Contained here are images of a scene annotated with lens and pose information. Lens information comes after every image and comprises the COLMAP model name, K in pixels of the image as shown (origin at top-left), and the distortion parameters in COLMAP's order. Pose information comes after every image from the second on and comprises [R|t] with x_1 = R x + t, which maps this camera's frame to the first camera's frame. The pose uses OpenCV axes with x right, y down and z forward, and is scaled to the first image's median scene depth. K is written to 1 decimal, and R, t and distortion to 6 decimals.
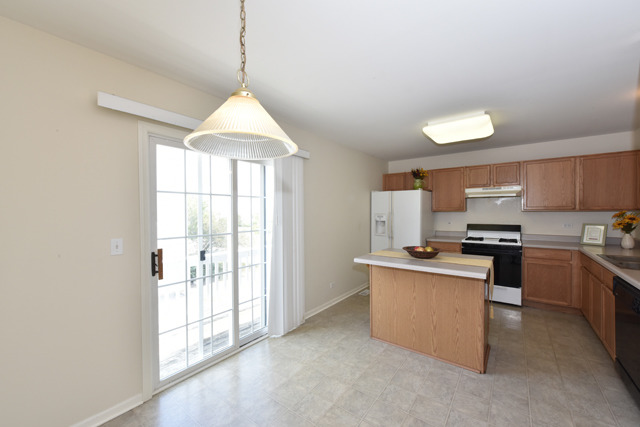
lens RADIAL K [[252.4, 0, 322.9], [0, 252.4, 213.0], [0, 0, 1]] dist [-0.008530, -0.000019]
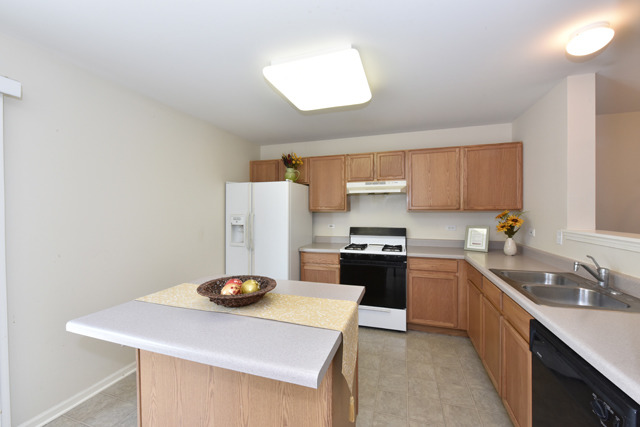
lens RADIAL K [[252.4, 0, 322.9], [0, 252.4, 213.0], [0, 0, 1]] dist [-0.008530, -0.000019]
pose [[0.943719, 0.000292, 0.330747, 0.285965], [0.000353, 0.999998, -0.001889, -0.000627], [-0.330747, 0.001899, 0.943717, 0.343494]]
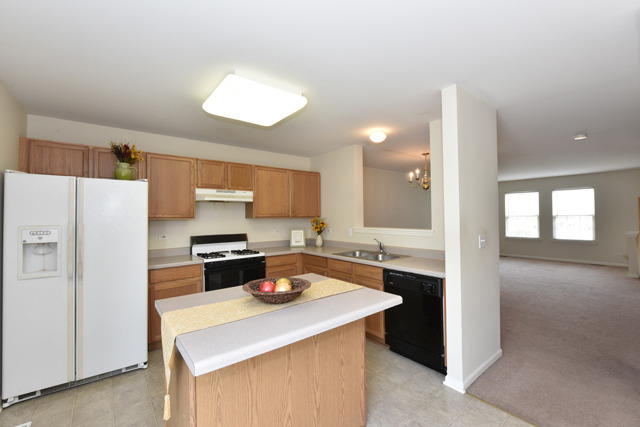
lens RADIAL K [[269.7, 0, 320.0], [0, 269.7, 213.5], [0, 0, 1]] dist [-0.010604, -0.000165]
pose [[0.244758, 0.015625, 0.969458, -0.123043], [0.018873, 0.999604, -0.020876, -0.000634], [-0.969400, 0.023406, 0.244366, 0.559352]]
